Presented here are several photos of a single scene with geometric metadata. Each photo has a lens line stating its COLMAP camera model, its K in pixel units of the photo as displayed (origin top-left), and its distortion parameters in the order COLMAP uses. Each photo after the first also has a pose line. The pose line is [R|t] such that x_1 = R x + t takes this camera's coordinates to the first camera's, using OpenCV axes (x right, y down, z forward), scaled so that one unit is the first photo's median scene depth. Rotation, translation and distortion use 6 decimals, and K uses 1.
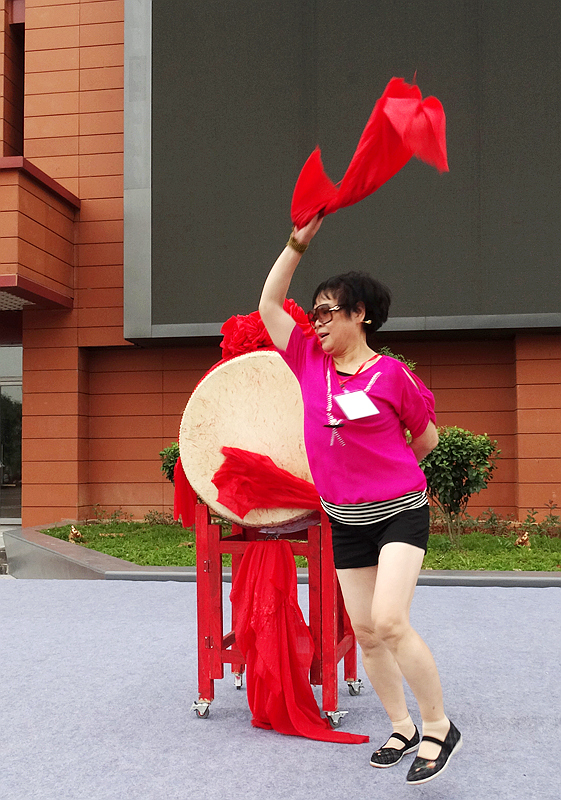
lens RADIAL K [[980.8, 0, 266.9], [0, 980.8, 410.5], [0, 0, 1]] dist [0.007472, -0.003933]
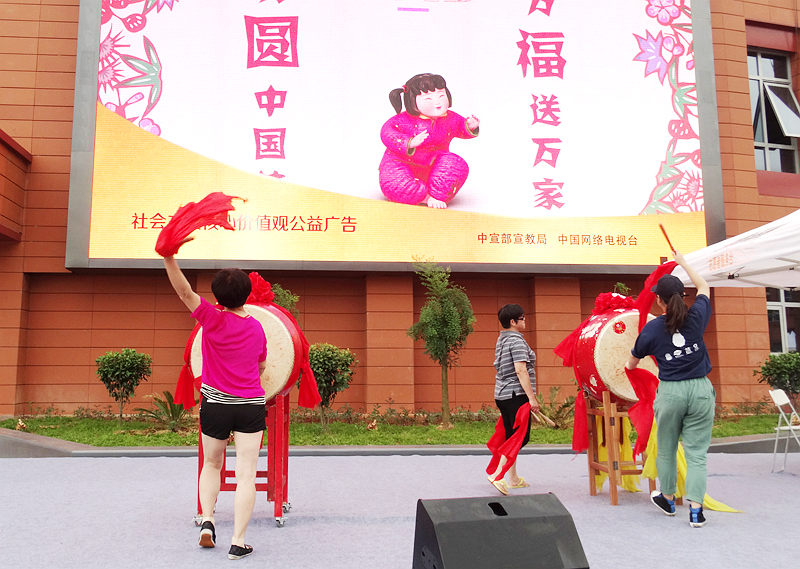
lens RADIAL K [[835.8, 0, 348.0], [0, 835.8, 230.2], [0, 0, 1]] dist [0.010901, -0.017272]
pose [[0.971254, 0.045397, 0.233679, -0.049396], [-0.019391, 0.993473, -0.112404, -0.008039], [-0.237256, 0.104642, 0.965795, -0.133363]]
